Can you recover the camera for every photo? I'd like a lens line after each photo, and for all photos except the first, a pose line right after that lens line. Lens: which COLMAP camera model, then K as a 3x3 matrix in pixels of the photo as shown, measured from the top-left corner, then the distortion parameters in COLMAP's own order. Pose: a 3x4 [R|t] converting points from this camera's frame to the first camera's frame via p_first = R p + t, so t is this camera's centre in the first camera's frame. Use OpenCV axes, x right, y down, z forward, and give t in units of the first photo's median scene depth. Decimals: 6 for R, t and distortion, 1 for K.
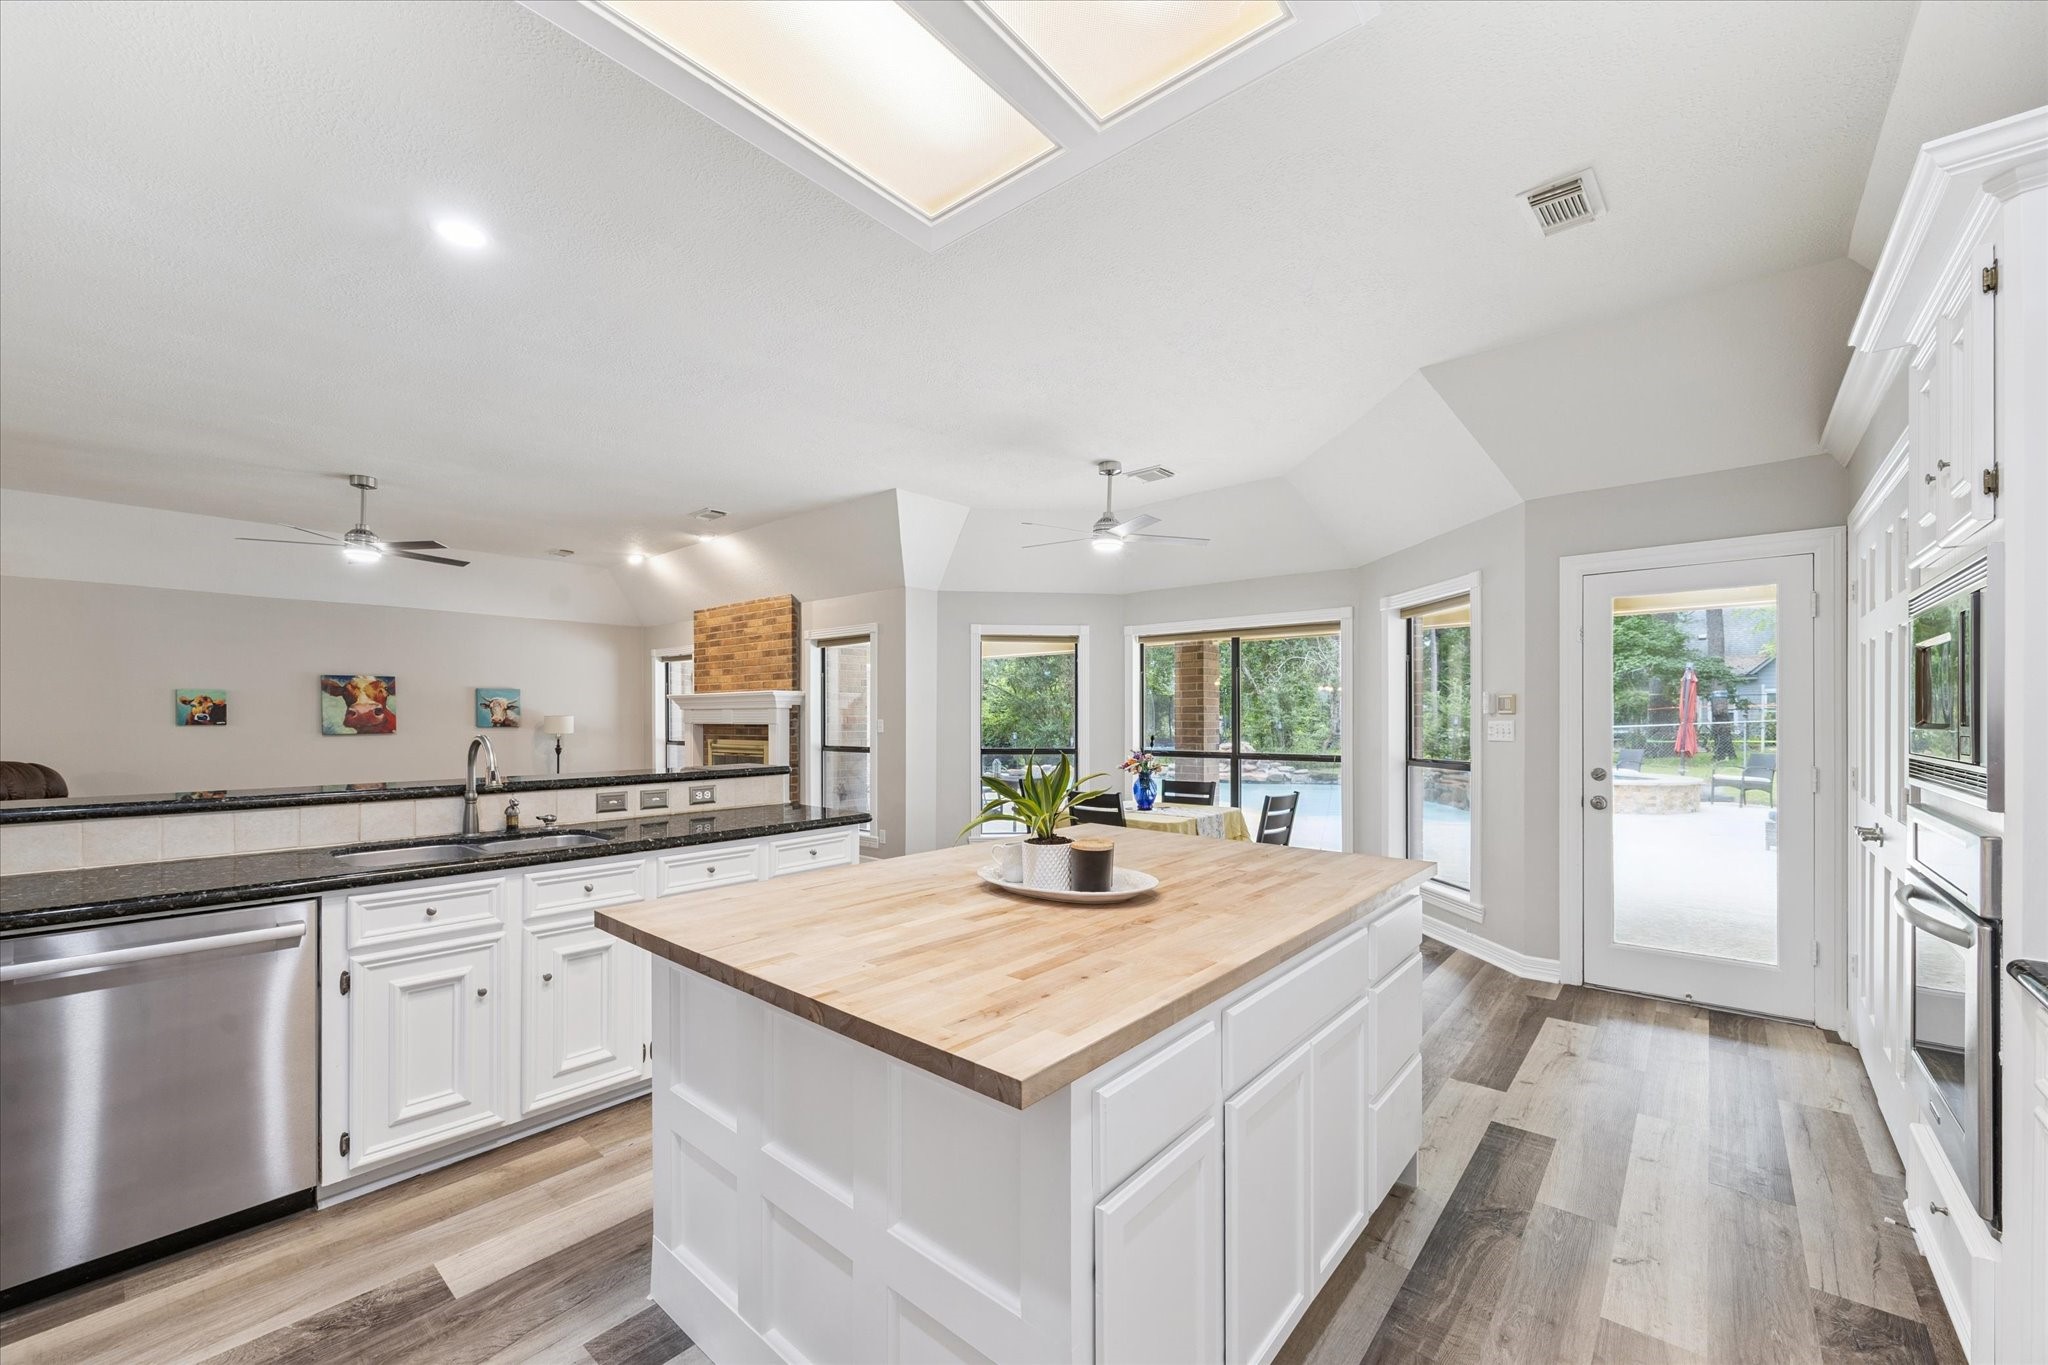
lens RADIAL K [[795.6, 0, 1015.1], [0, 795.6, 723.8], [0, 0, 1]] dist [-0.012866, 0.000045]
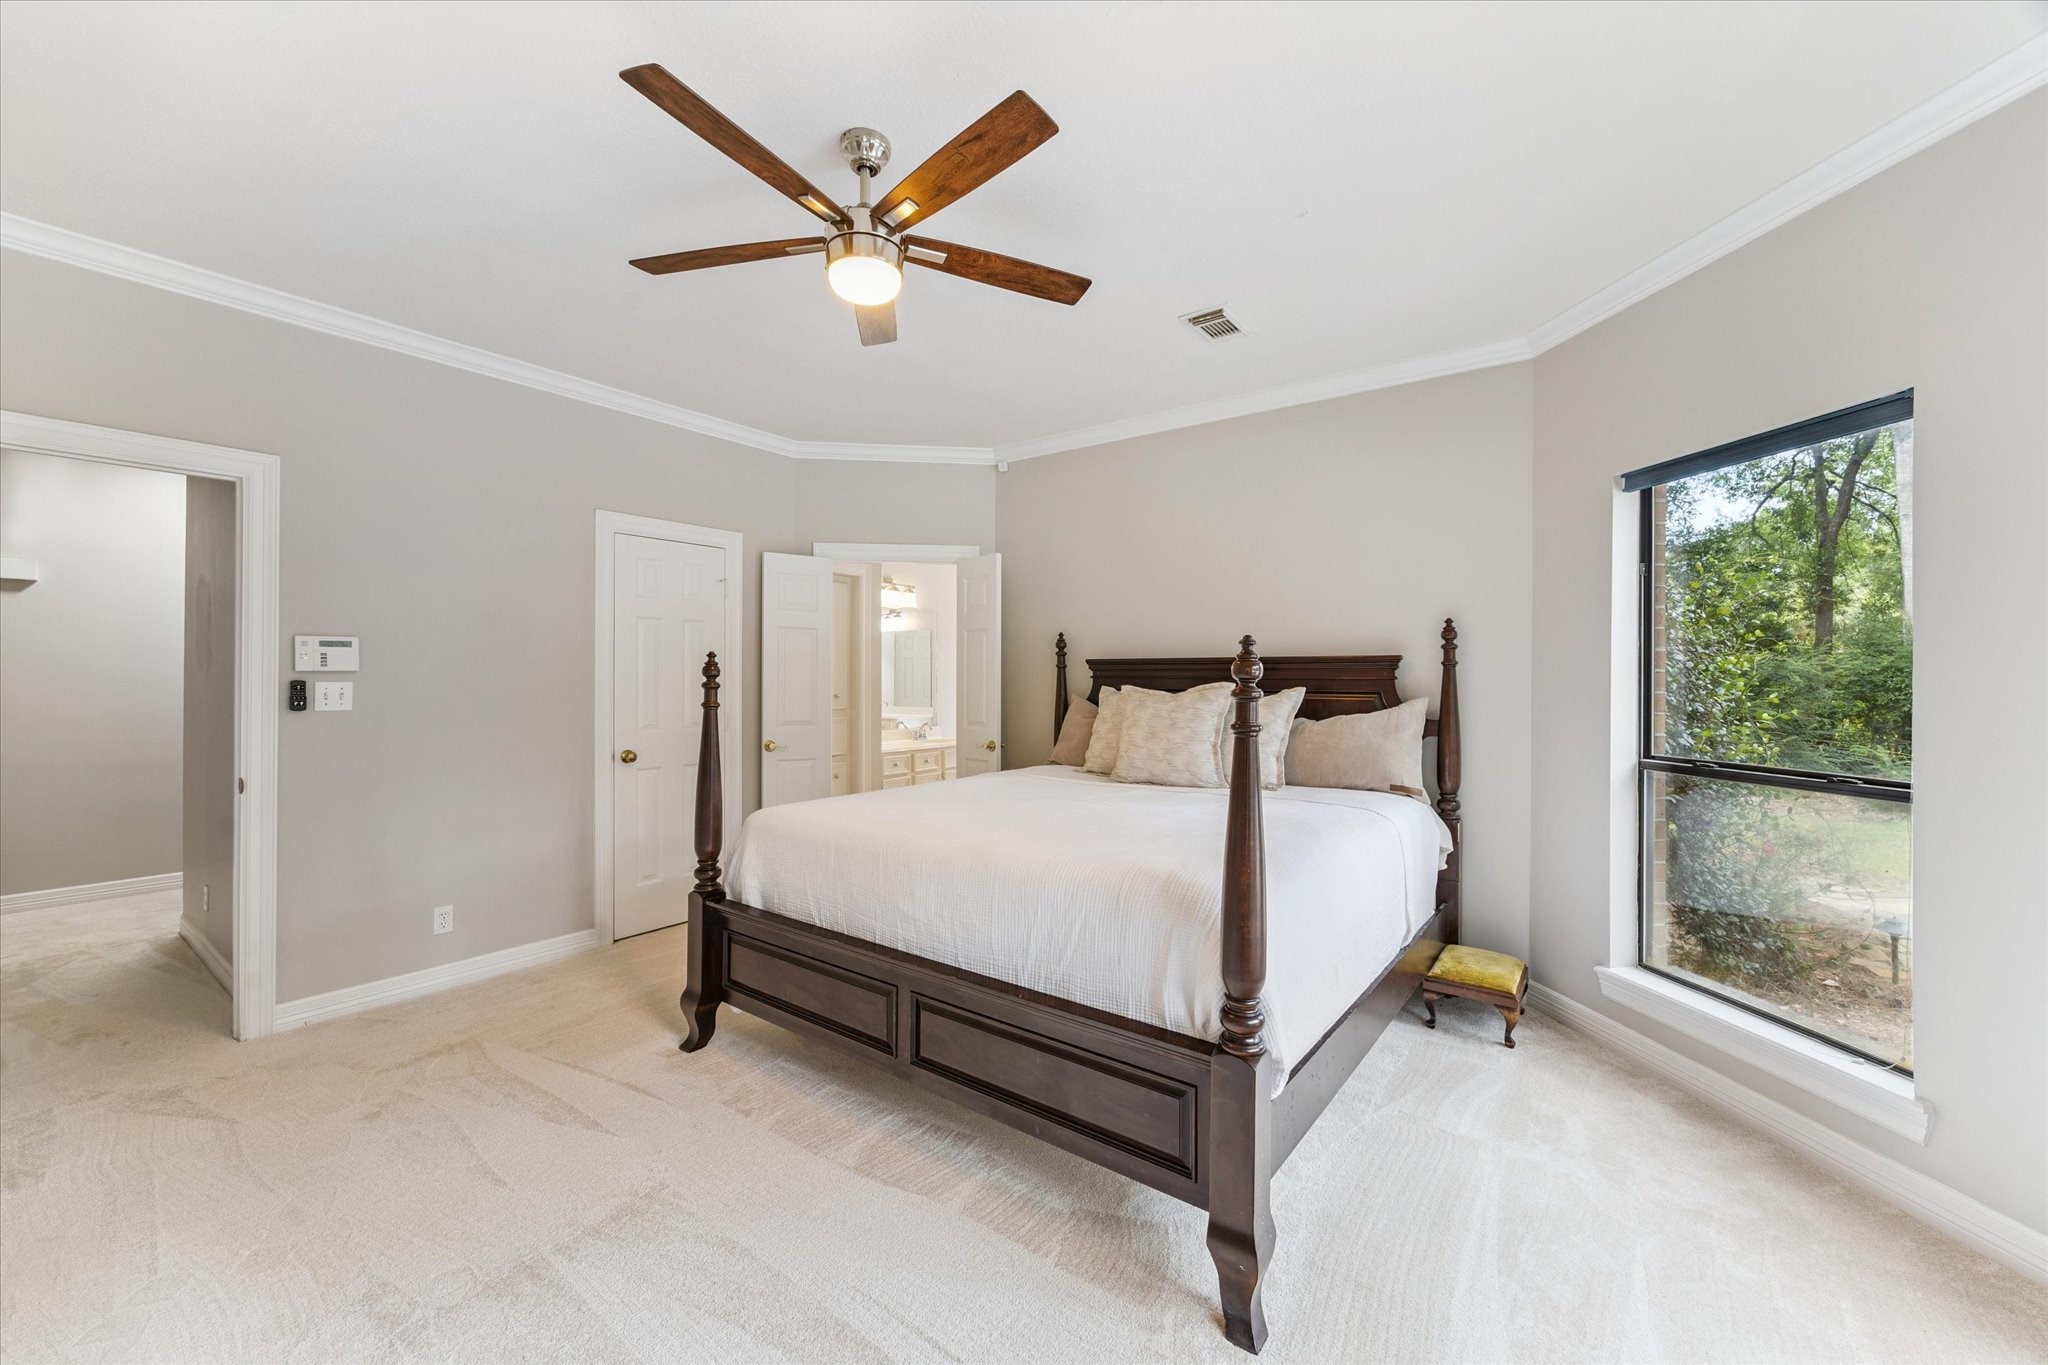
lens RADIAL K [[783.0, 0, 1024.0], [0, 783.0, 682.5], [0, 0, 1]] dist [-0.000875, -0.000058]
pose [[0.998908, -0.007262, 0.046162, 0.041282], [0.007422, 0.999967, -0.003298, -0.003878], [-0.046137, 0.003637, 0.998929, 0.355153]]
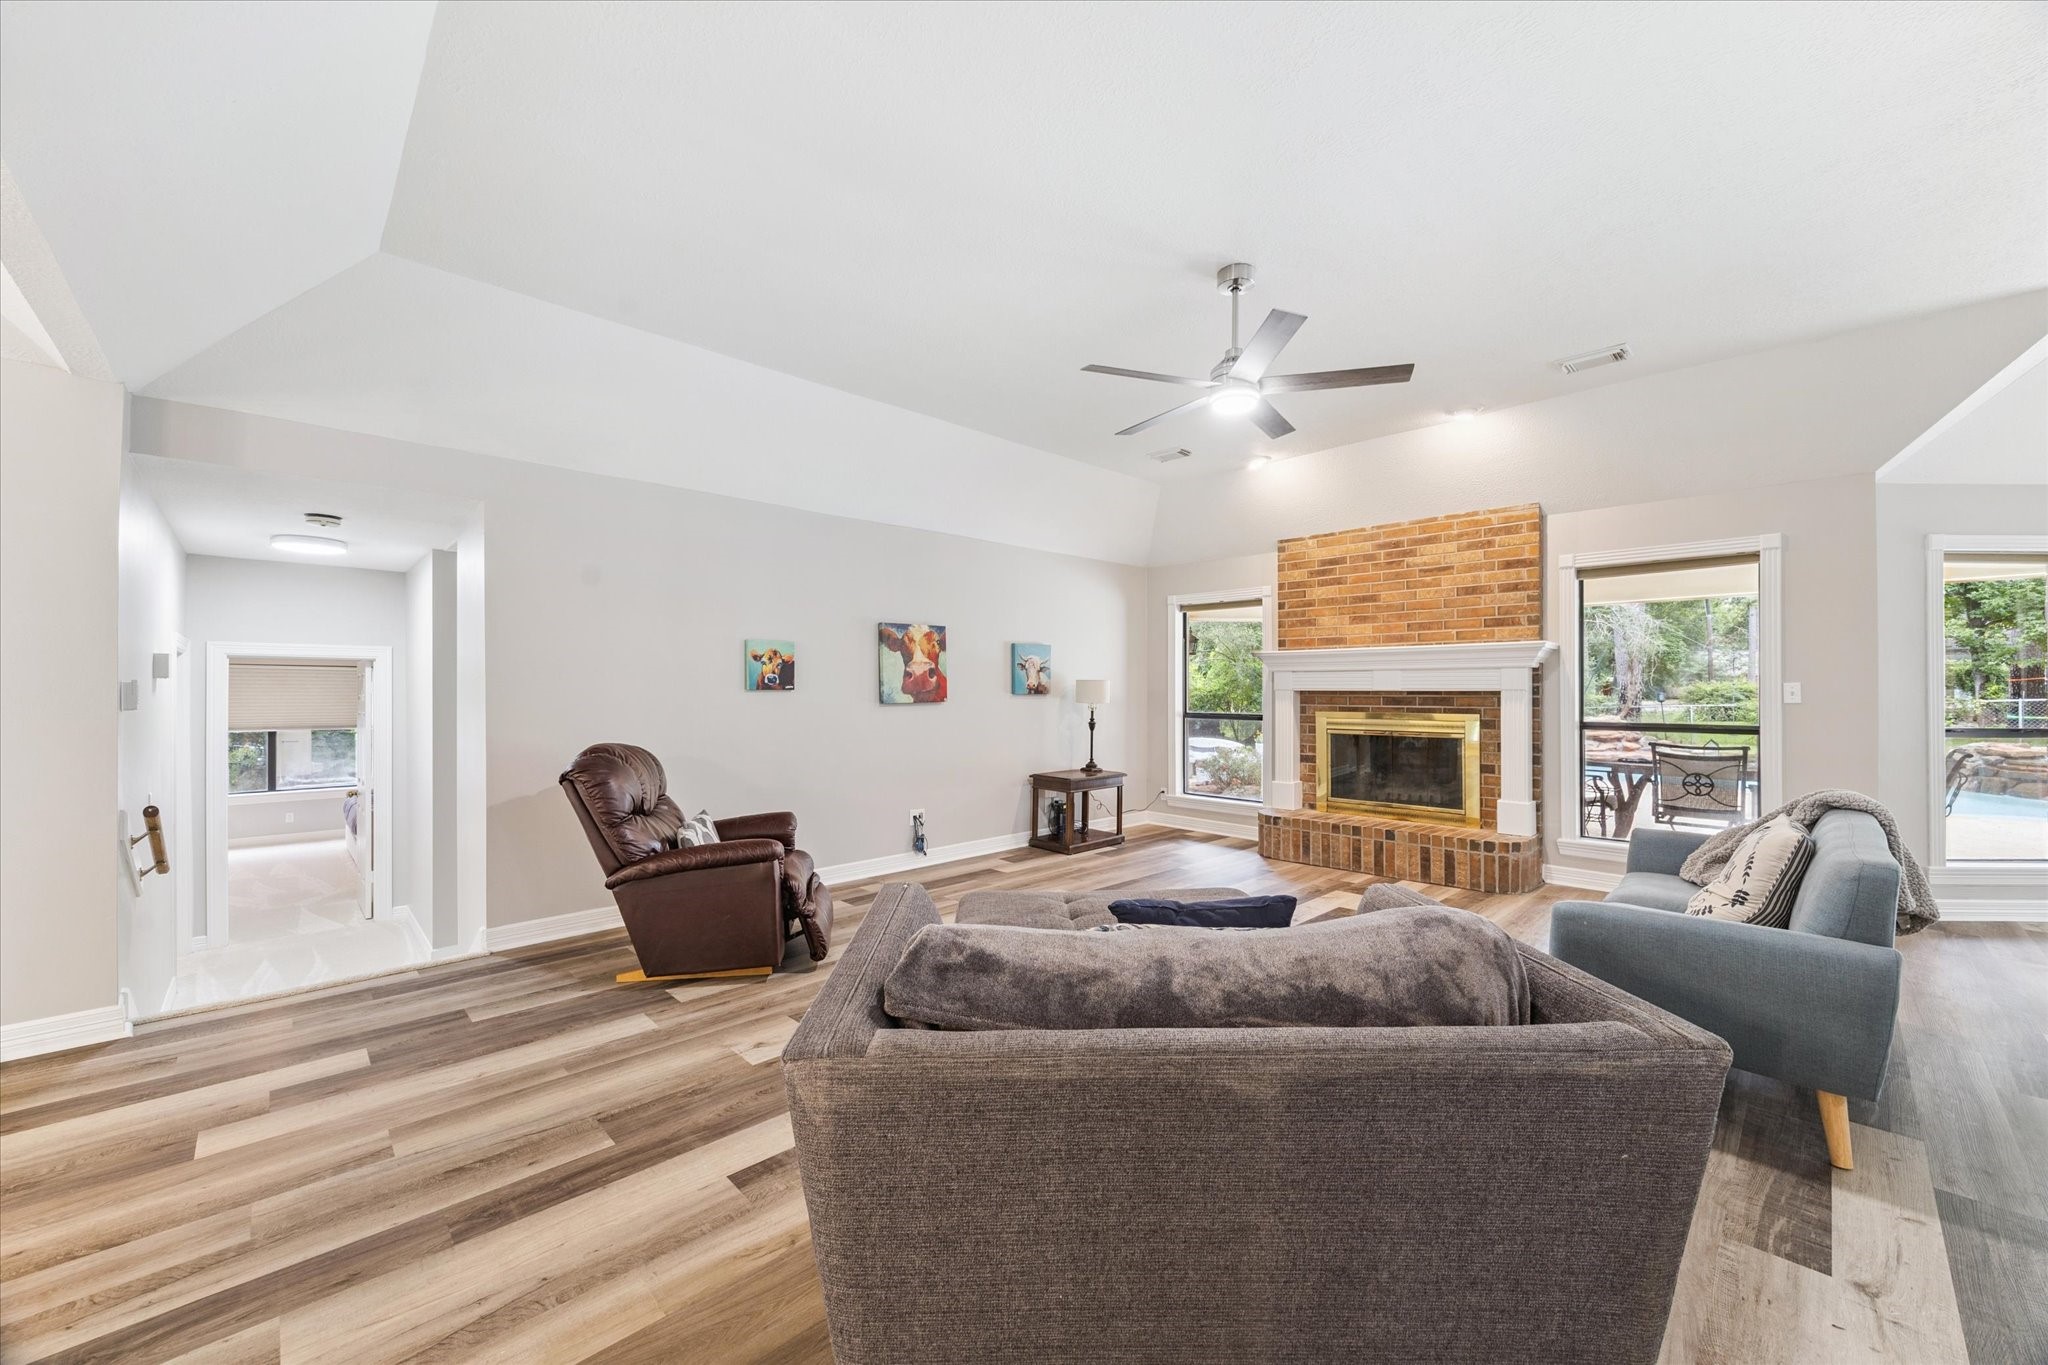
lens RADIAL K [[783.0, 0, 1024.0], [0, 783.0, 682.5], [0, 0, 1]] dist [-0.000875, -0.000058]
pose [[0.995855, -0.000203, -0.090951, -0.669599], [-0.001269, 0.999869, -0.016127, 0.005317], [0.090942, 0.016175, 0.995725, 0.283645]]
